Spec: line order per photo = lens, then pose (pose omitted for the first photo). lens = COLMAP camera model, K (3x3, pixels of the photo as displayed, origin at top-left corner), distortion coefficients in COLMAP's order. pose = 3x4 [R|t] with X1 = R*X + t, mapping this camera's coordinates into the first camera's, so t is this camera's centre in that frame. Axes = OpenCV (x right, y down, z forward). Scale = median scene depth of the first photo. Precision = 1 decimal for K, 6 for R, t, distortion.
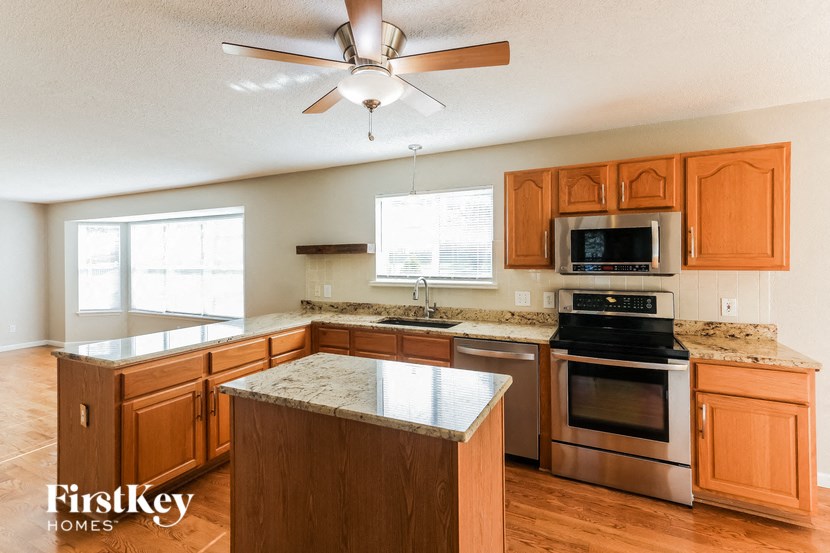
lens RADIAL K [[401.8, 0, 413.9], [0, 401.8, 257.6], [0, 0, 1]] dist [0.012980, 0.000075]
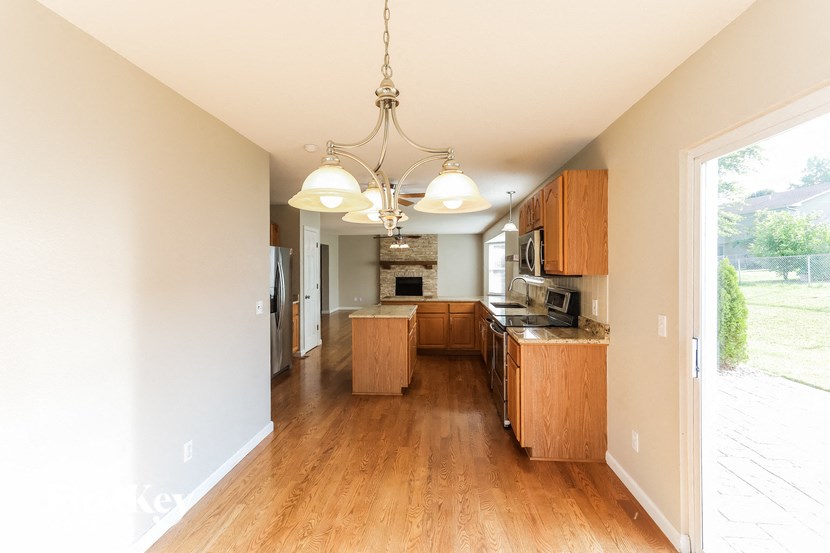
lens RADIAL K [[401.8, 0, 413.9], [0, 401.8, 257.6], [0, 0, 1]] dist [0.012980, 0.000075]
pose [[0.371913, -0.014233, -0.928158, 1.144536], [0.006117, 0.999898, -0.012882, -0.005272], [0.928247, -0.000887, 0.371962, 0.070163]]
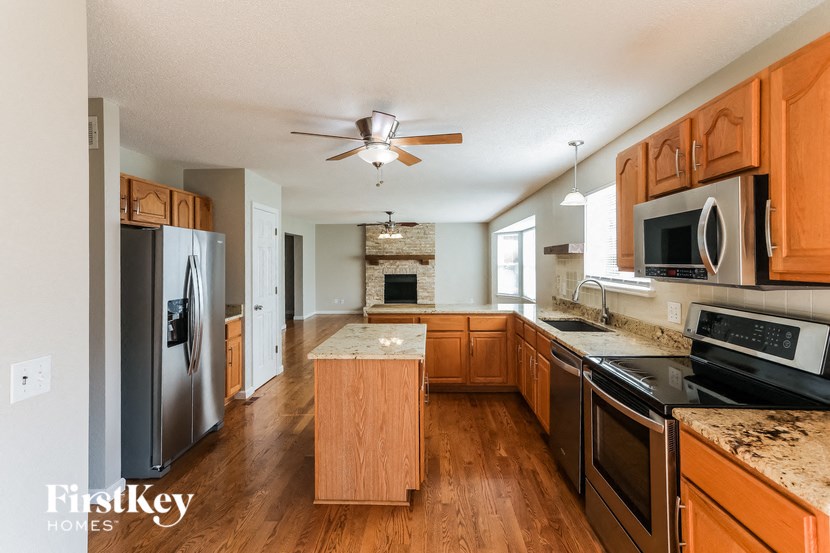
lens RADIAL K [[401.8, 0, 413.9], [0, 401.8, 257.6], [0, 0, 1]] dist [0.012980, 0.000075]
pose [[0.404857, -0.003400, -0.914374, 0.641618], [0.007798, 0.999970, -0.000266, -0.001929], [0.914347, -0.007023, 0.404871, 0.222537]]
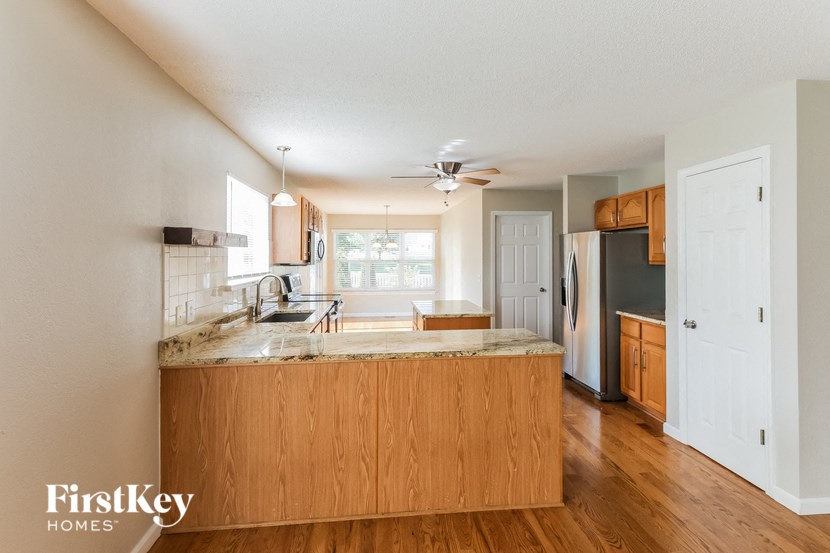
lens RADIAL K [[385.4, 0, 413.3], [0, 385.4, 257.1], [0, 0, 1]] dist [-0.001782, 0.000054]
pose [[-0.516381, 0.008148, 0.856320, -0.905628], [0.005899, 0.999965, -0.005958, 0.012741], [-0.856339, 0.001975, -0.516411, 1.088240]]
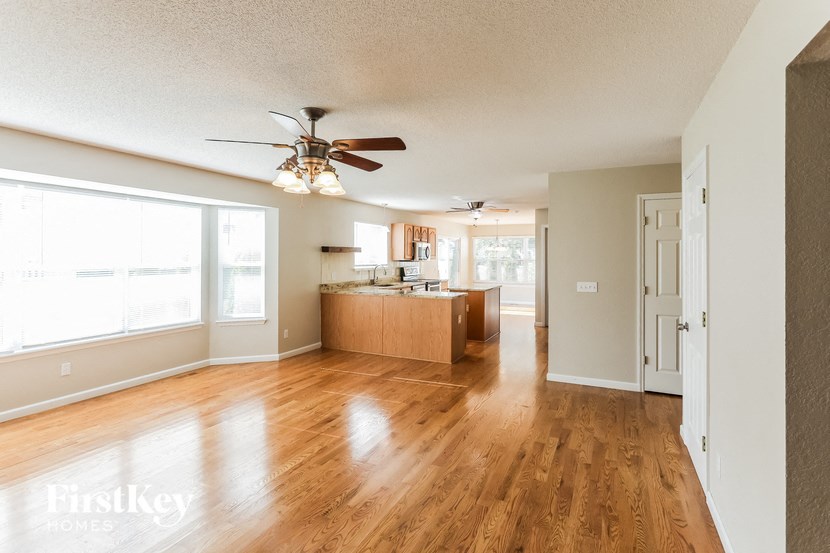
lens RADIAL K [[401.8, 0, 413.9], [0, 401.8, 257.6], [0, 0, 1]] dist [0.012980, 0.000075]
pose [[-0.007416, 0.003804, 0.999965, -1.891734], [-0.009151, 0.999951, -0.003872, 0.014725], [-0.999931, -0.009179, -0.007380, 0.757841]]
